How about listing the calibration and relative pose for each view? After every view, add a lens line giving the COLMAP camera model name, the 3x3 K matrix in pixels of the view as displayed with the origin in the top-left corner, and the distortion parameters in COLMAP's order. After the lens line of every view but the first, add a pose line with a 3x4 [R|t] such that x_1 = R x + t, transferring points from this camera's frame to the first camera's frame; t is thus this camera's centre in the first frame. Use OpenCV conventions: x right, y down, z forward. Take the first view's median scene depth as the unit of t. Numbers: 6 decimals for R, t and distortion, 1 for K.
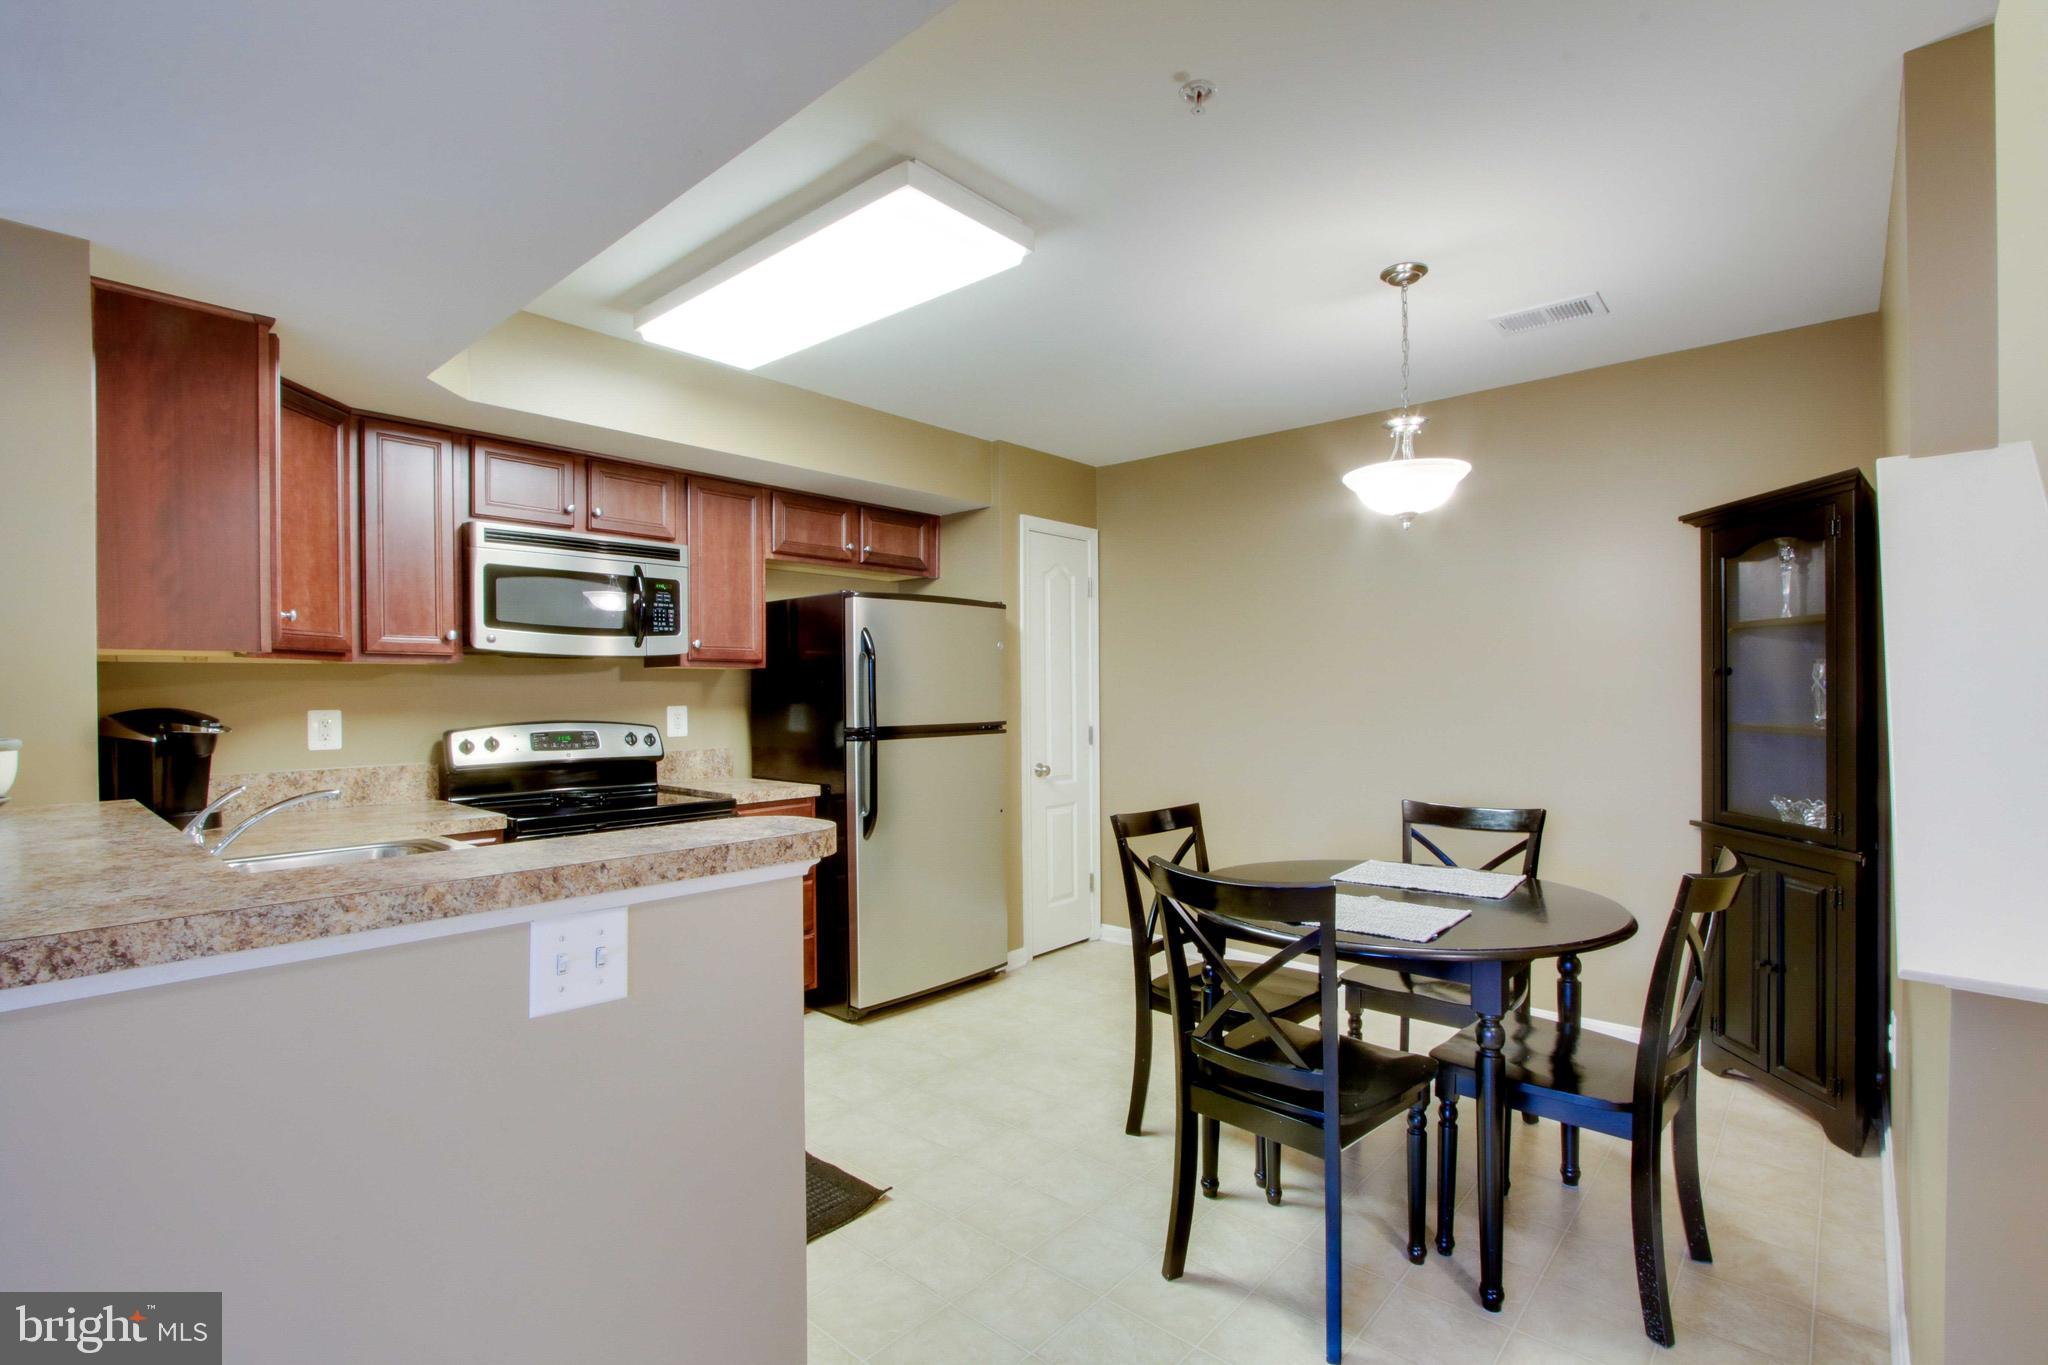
lens RADIAL K [[939.8, 0, 1029.5], [0, 939.8, 697.4], [0, 0, 1]] dist [-0.019870, 0.003780]
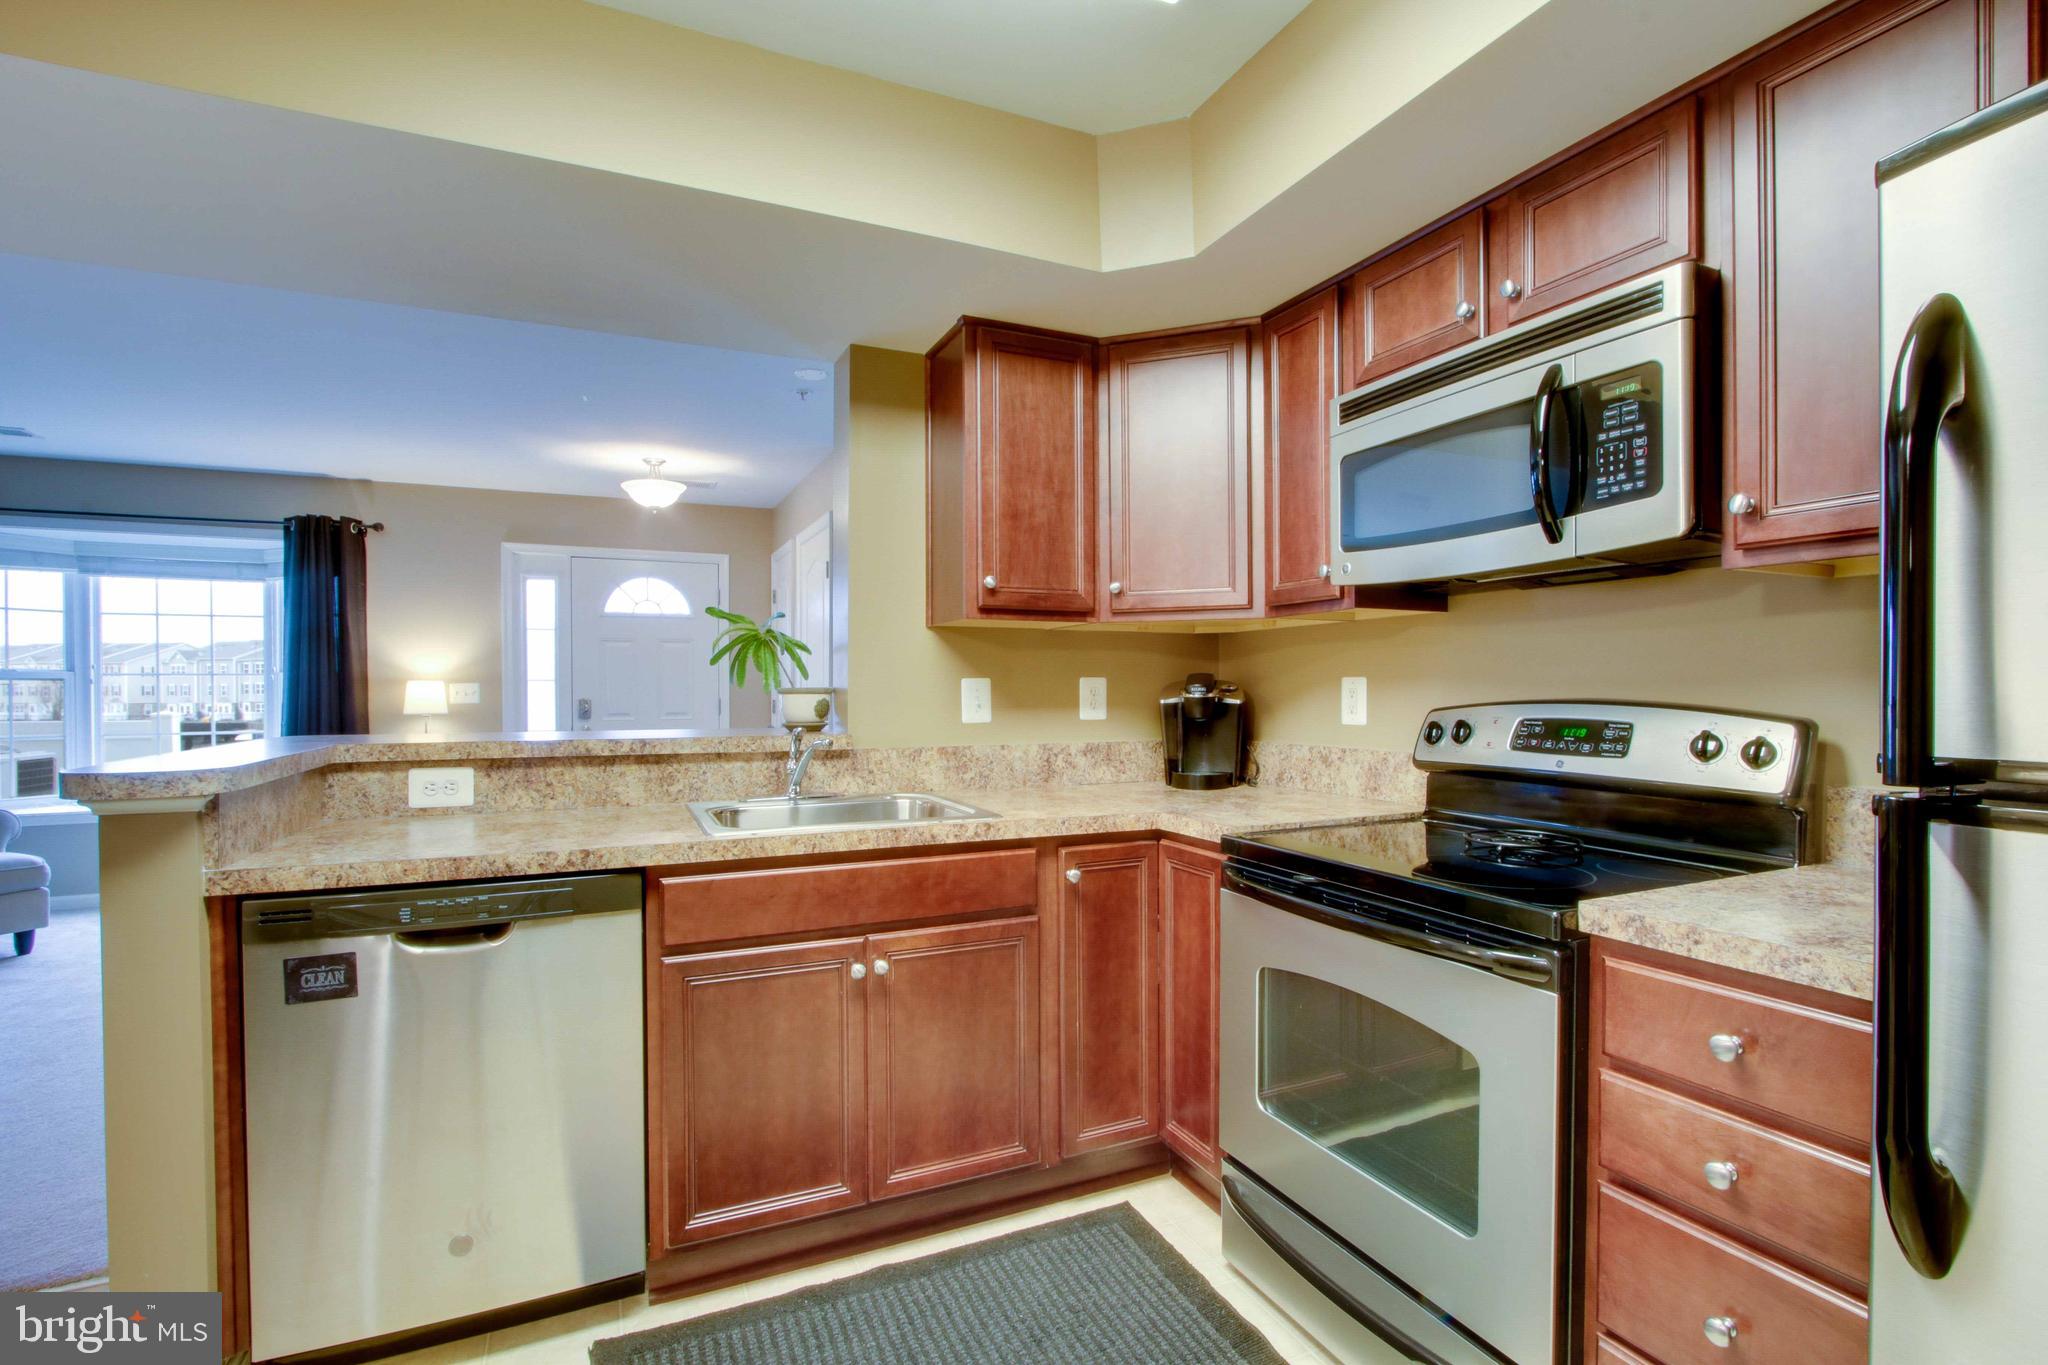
lens RADIAL K [[939.8, 0, 1028.9], [0, 939.8, 699.1], [0, 0, 1]] dist [-0.019870, 0.003780]
pose [[-0.403764, 0.018030, -0.914686, 0.115342], [0.000004, 0.999806, 0.019707, 0.015349], [0.914863, 0.007954, -0.403686, 0.988578]]
